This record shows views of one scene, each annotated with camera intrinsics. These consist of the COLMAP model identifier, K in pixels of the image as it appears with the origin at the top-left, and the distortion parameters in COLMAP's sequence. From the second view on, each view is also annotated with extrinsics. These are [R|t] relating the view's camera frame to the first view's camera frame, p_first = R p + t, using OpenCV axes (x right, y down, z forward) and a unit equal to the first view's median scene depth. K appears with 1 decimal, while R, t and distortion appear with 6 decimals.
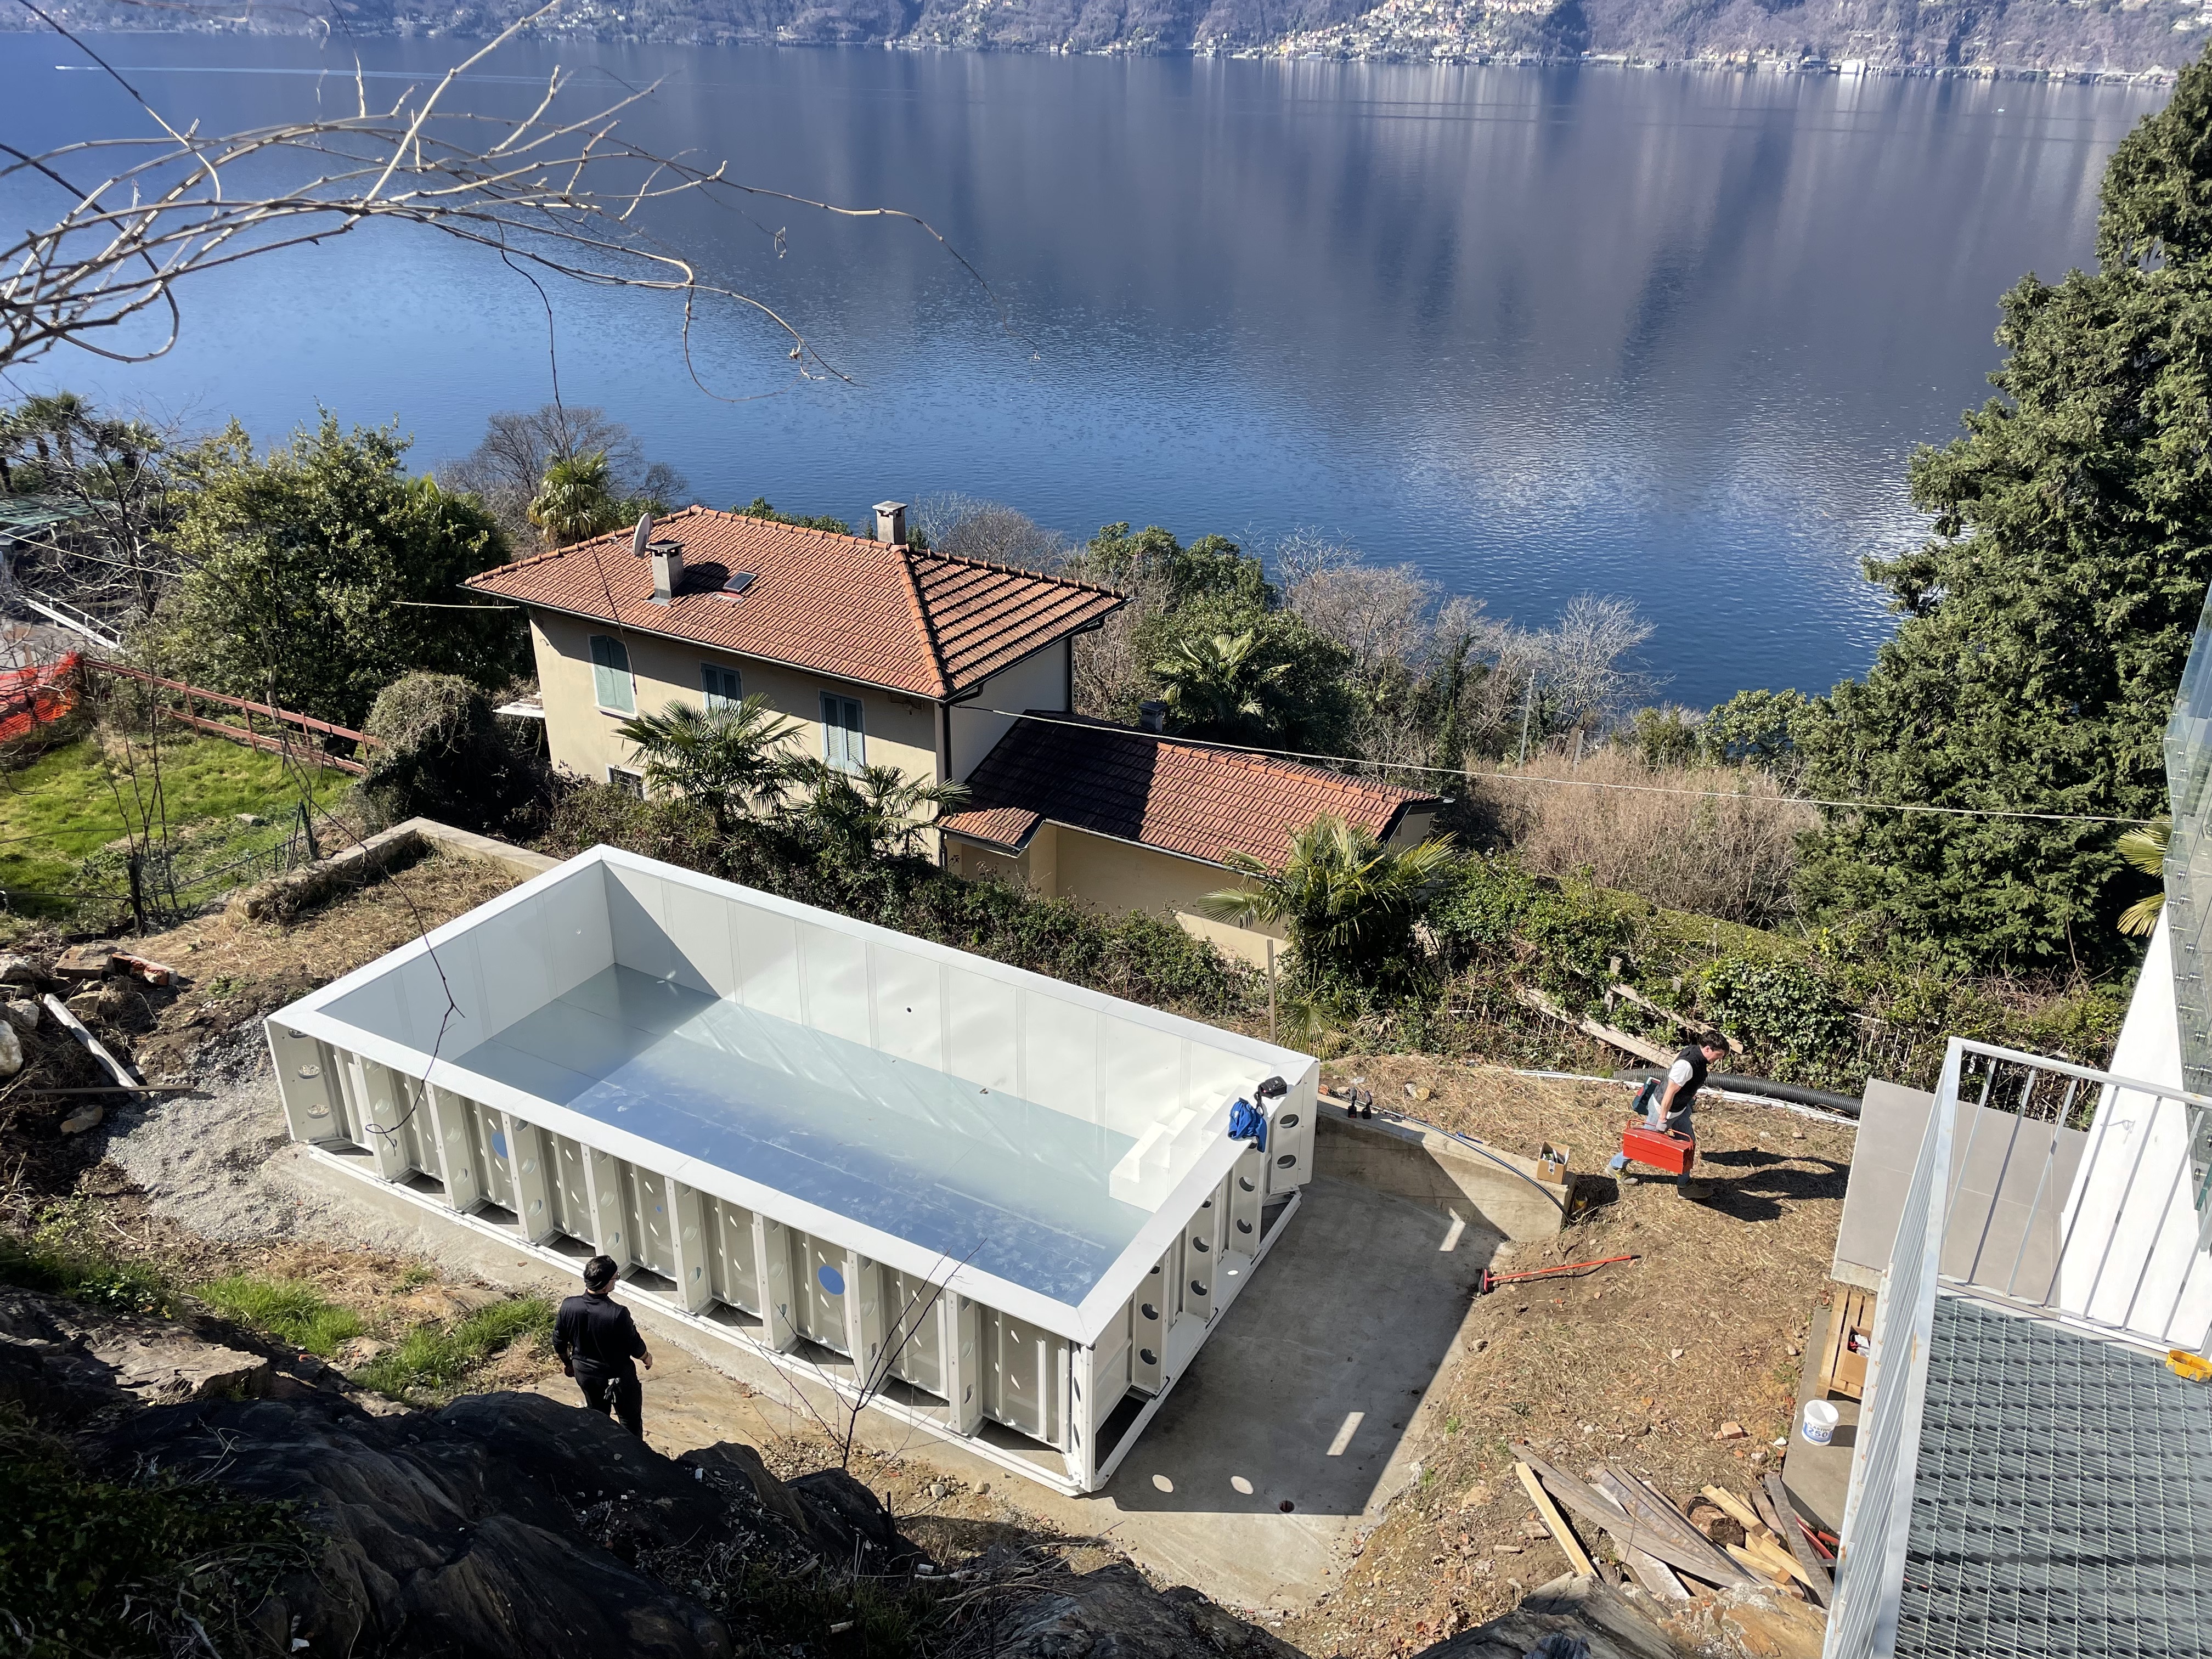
lens RADIAL K [[1659.6, 0, 1114.9], [0, 1659.6, 830.4], [0, 0, 1]] dist [0.078464, -0.093480]
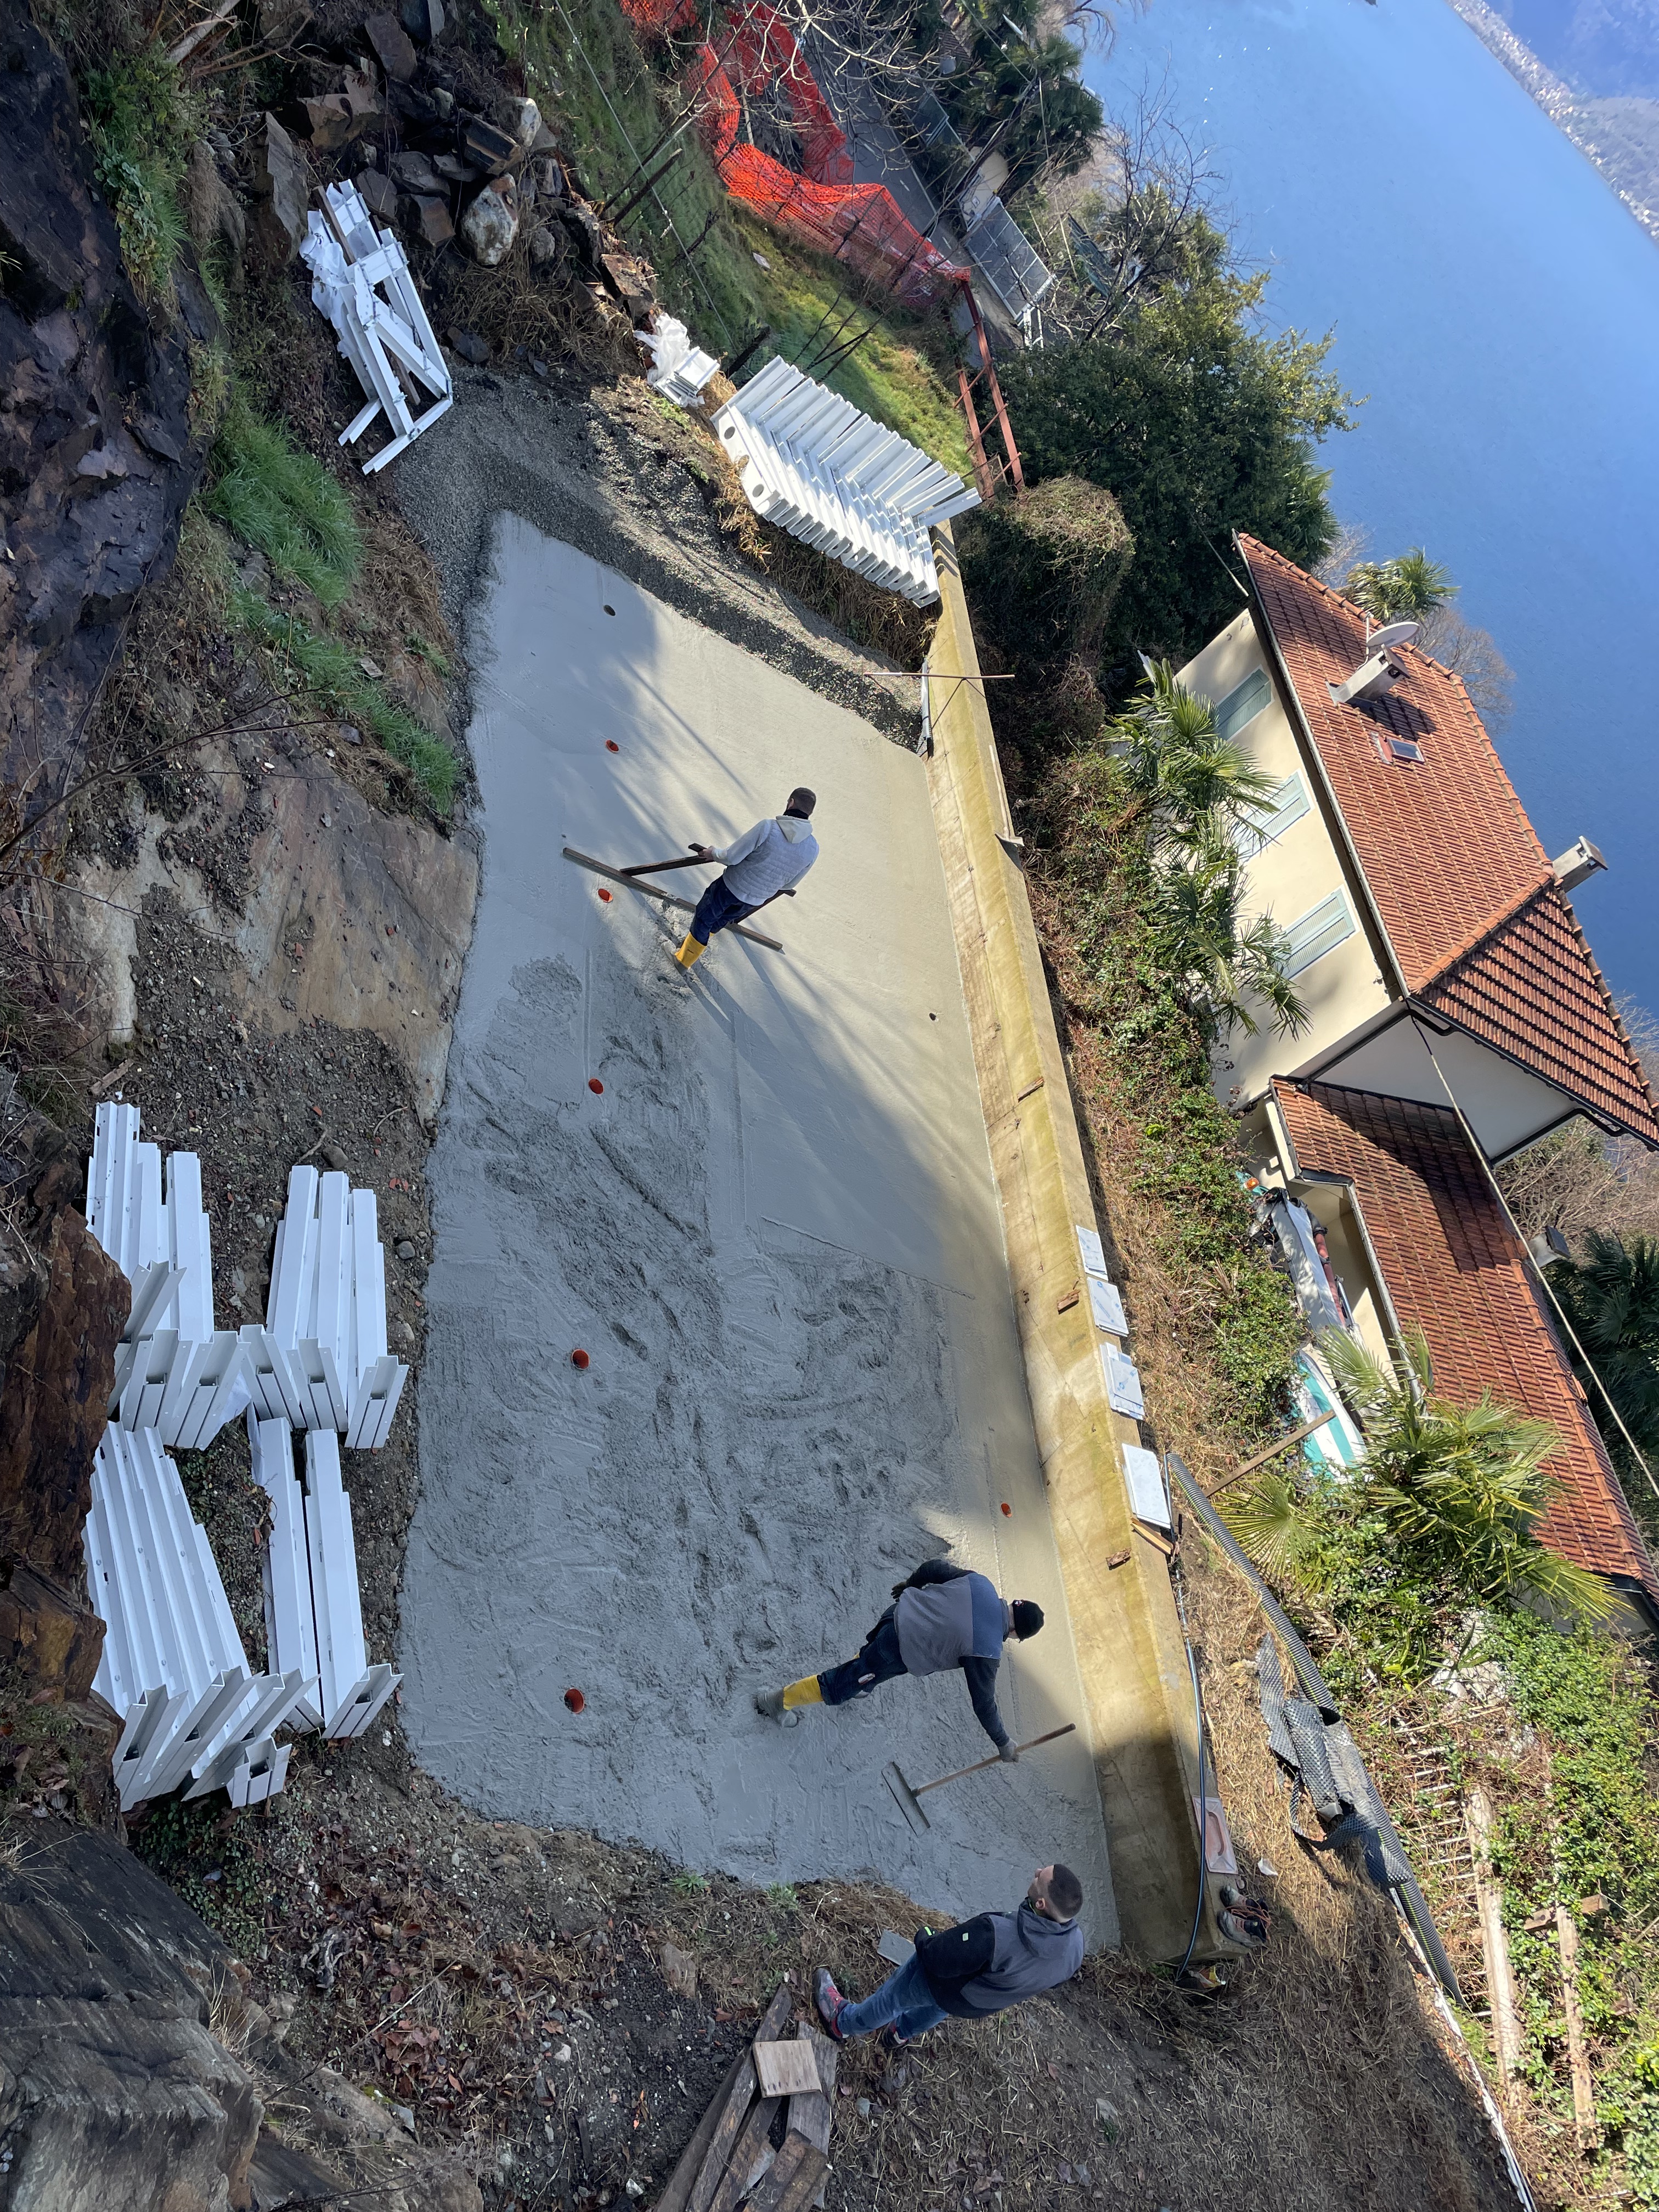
lens RADIAL K [[1659.6, 0, 821.8], [0, 1659.6, 1095.9], [0, 0, 1]] dist [0.078464, -0.093480]
pose [[0.449565, 0.836220, -0.314050, 0.102633], [-0.828857, 0.521593, 0.202329, 0.031427], [0.332999, 0.169342, 0.927596, 0.226592]]
